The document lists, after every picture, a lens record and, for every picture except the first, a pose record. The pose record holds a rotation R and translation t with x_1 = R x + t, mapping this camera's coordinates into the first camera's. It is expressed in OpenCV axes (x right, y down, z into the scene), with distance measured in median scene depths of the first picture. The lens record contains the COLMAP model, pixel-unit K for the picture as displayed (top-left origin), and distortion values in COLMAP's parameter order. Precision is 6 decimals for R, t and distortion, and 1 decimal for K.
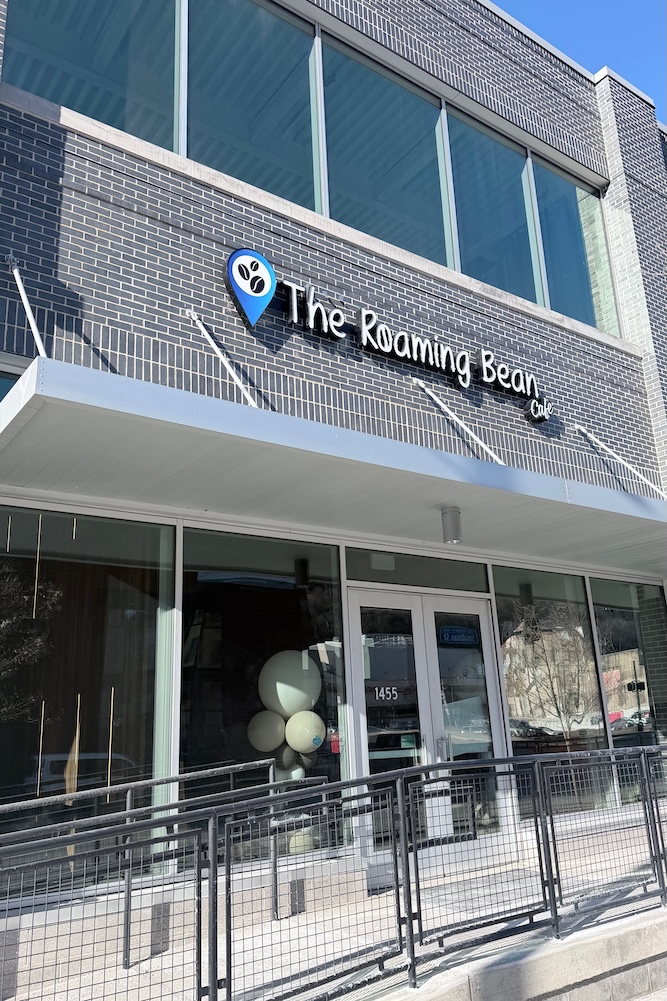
lens RADIAL K [[789.9, 0, 333.5], [0, 789.9, 500.5], [0, 0, 1]] dist [0.175227, -0.392882]
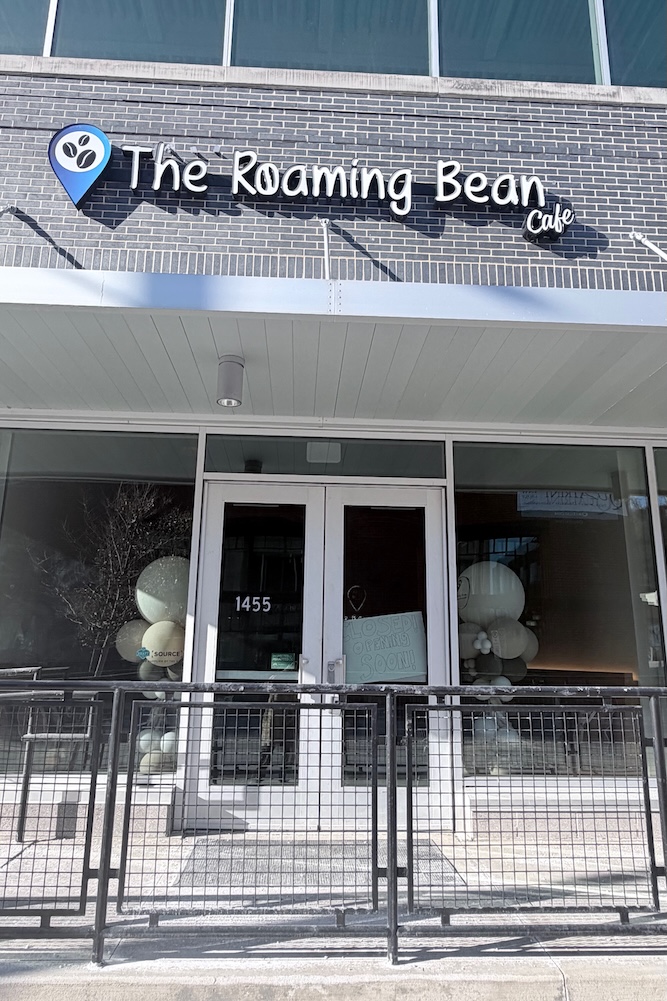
lens RADIAL K [[679.7, 0, 333.5], [0, 679.7, 500.5], [0, 0, 1]] dist [-0.003562, -0.000164]
pose [[0.831640, -0.073553, -0.550422, 0.483545], [0.105346, 0.994087, 0.026328, 0.114766], [0.545231, -0.079881, 0.834471, 0.425688]]
